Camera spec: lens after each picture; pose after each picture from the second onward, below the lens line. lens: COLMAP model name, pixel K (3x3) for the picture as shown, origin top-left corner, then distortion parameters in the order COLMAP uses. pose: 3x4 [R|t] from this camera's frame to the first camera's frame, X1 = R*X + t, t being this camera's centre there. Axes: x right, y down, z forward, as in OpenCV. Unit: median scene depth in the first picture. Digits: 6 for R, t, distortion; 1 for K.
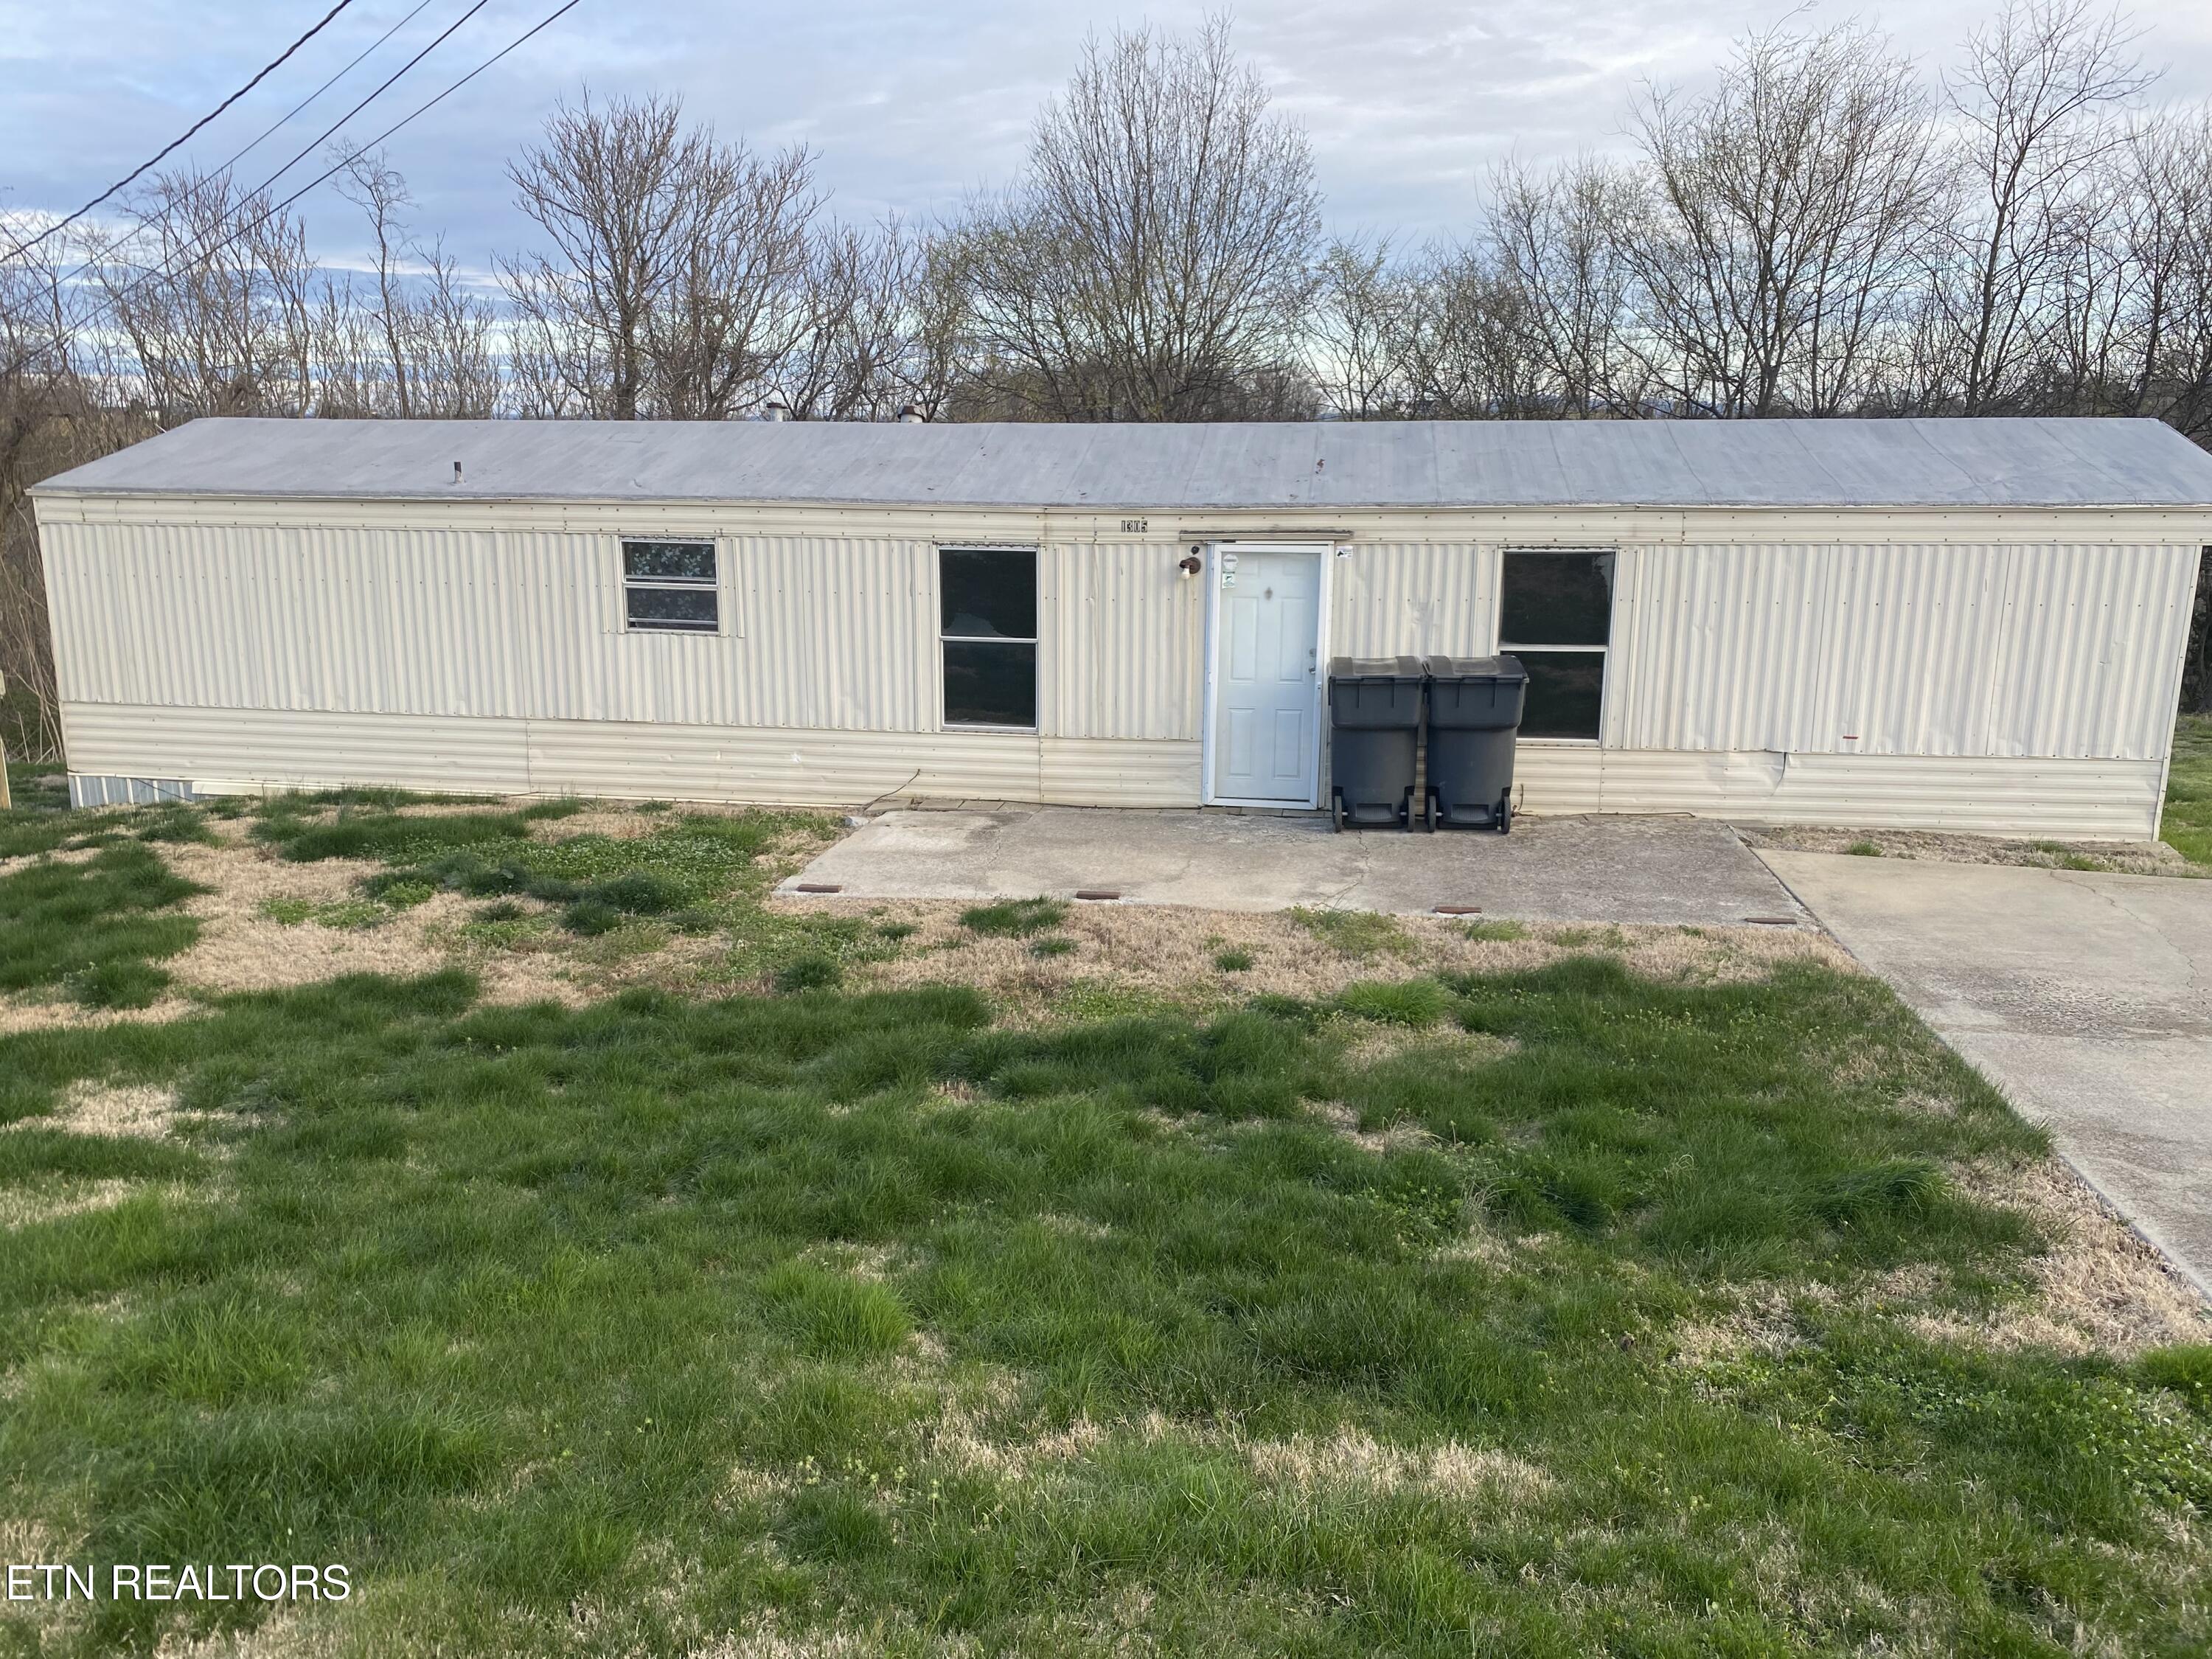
lens RADIAL K [[1695.0, 0, 1106.0], [0, 1695.0, 829.5], [0, 0, 1]] dist [-0.027232, -0.001431]
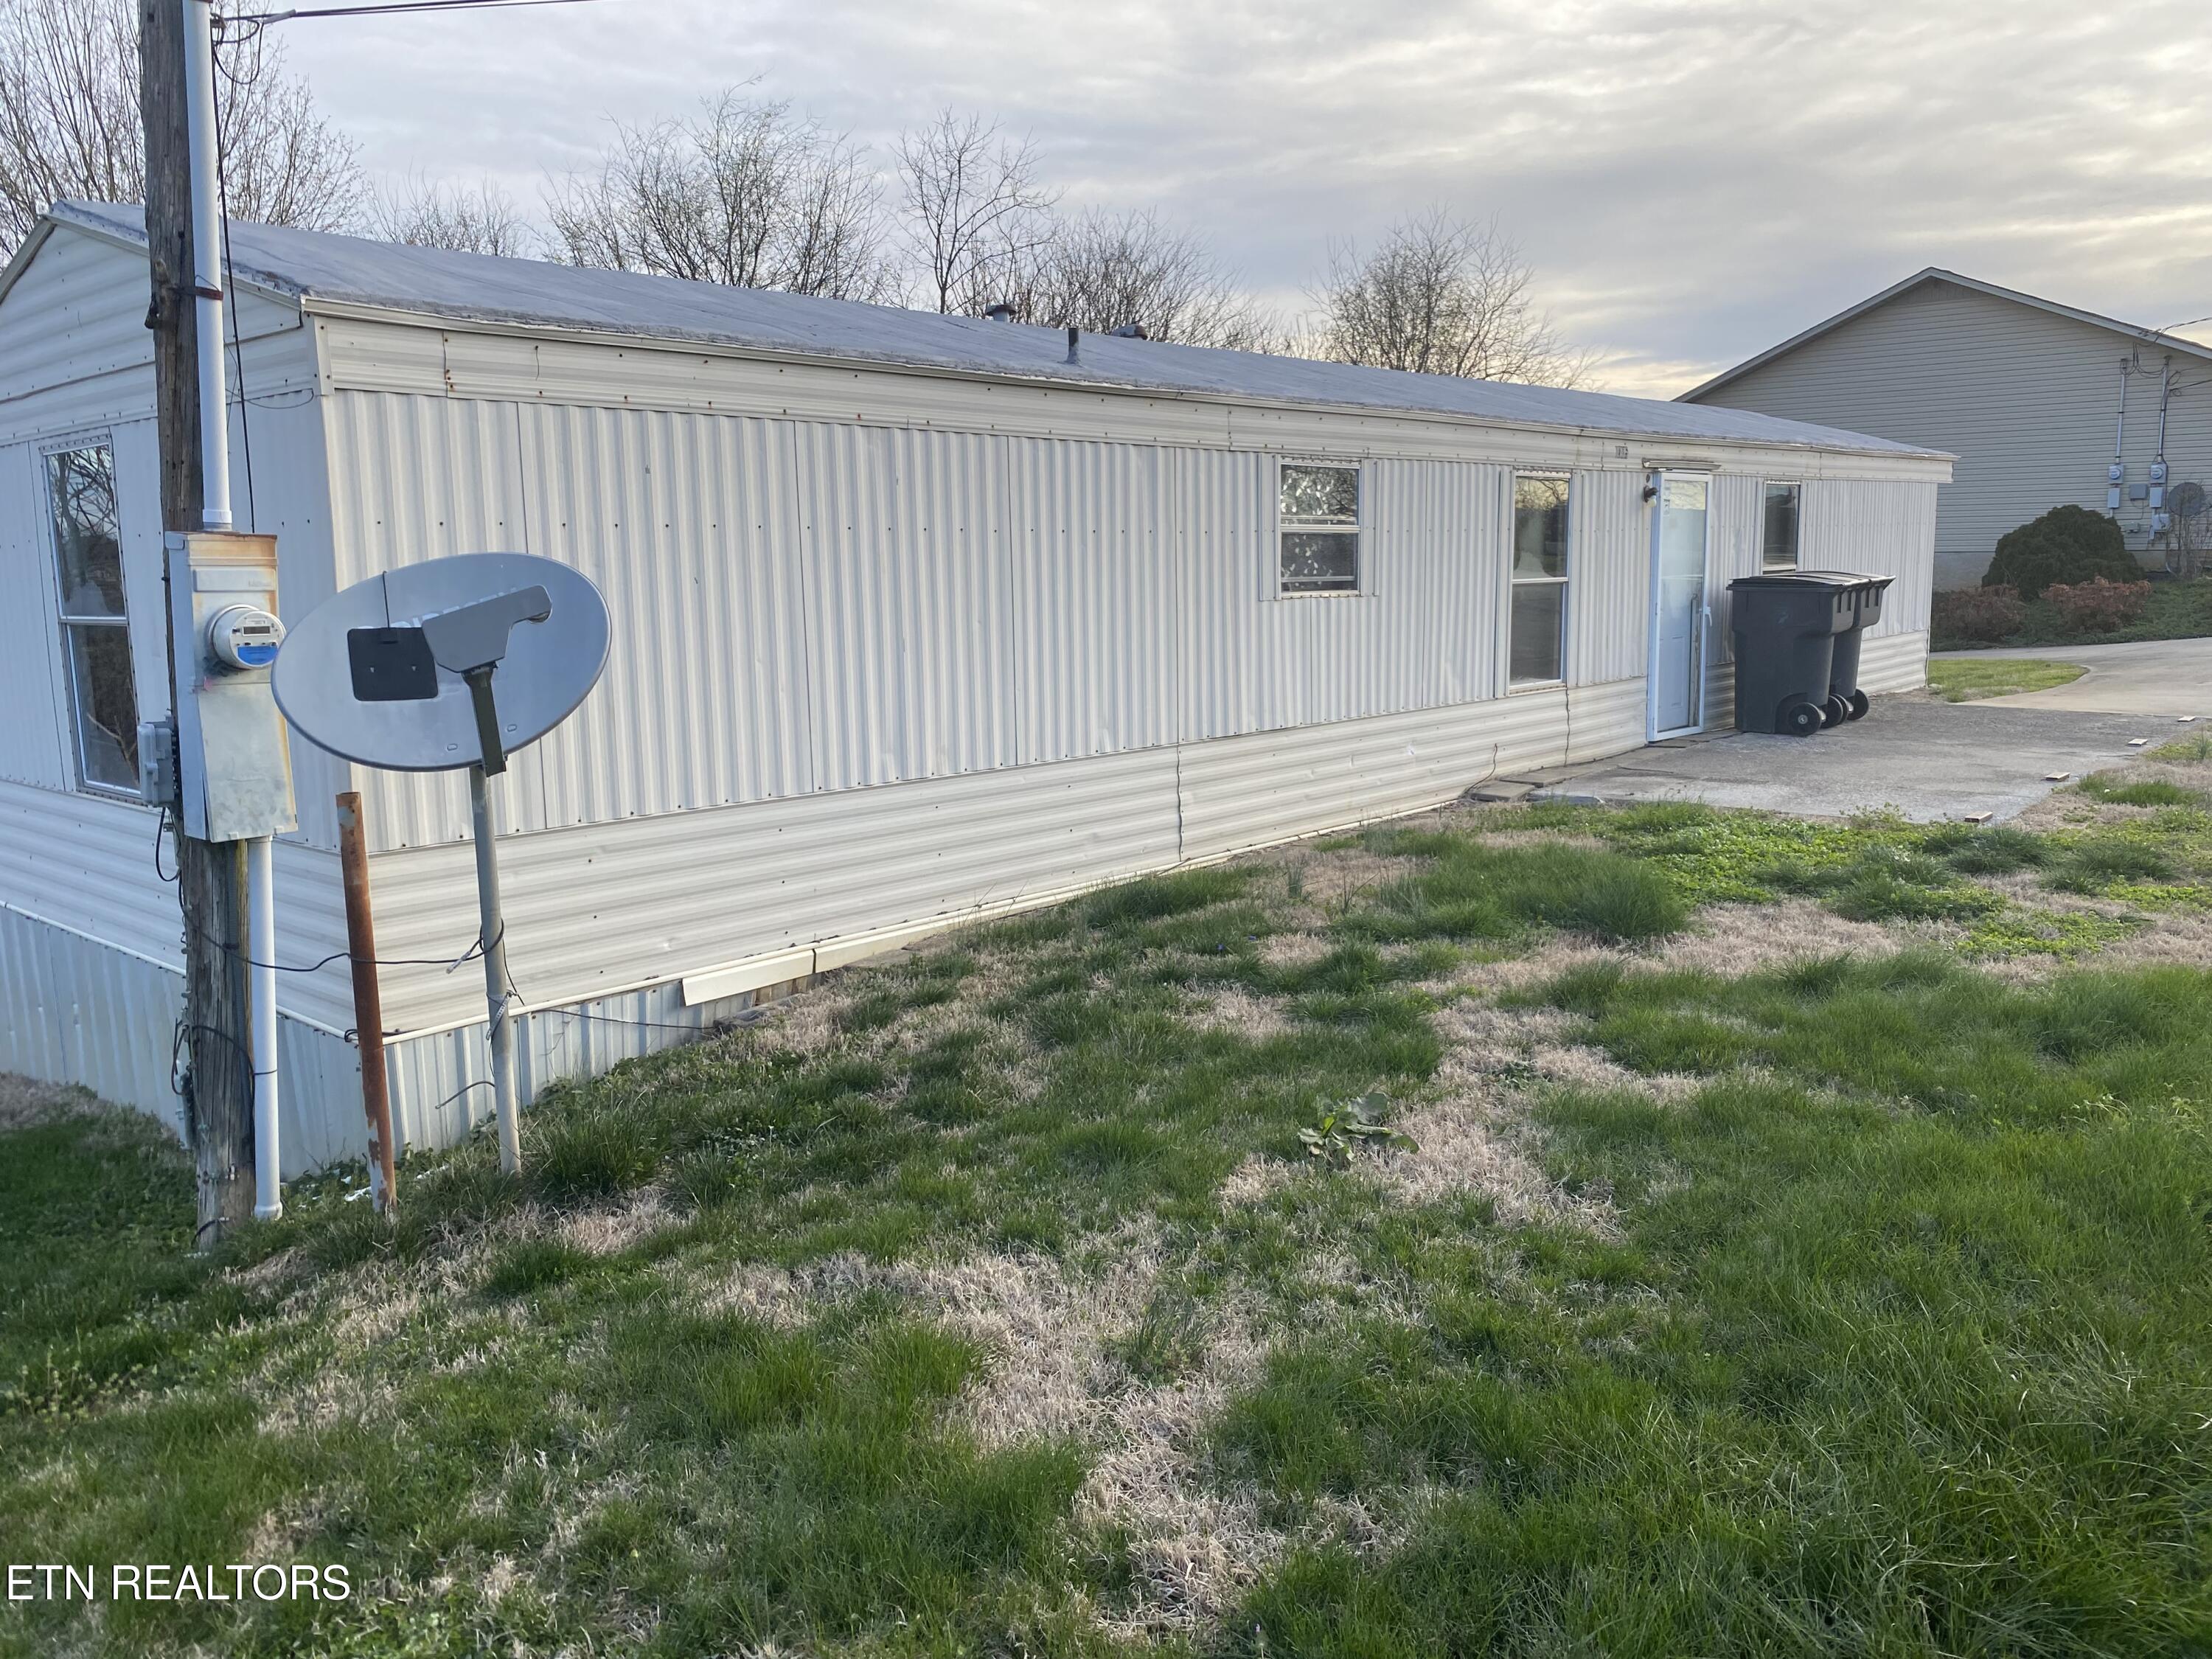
lens RADIAL K [[1707.7, 0, 1106.0], [0, 1707.7, 829.5], [0, 0, 1]] dist [0.012013, 0.010428]
pose [[0.551541, -0.152144, 0.820155, -0.903322], [0.201093, 0.978478, 0.046282, -0.071233], [-0.809546, 0.139401, 0.570266, 0.677300]]
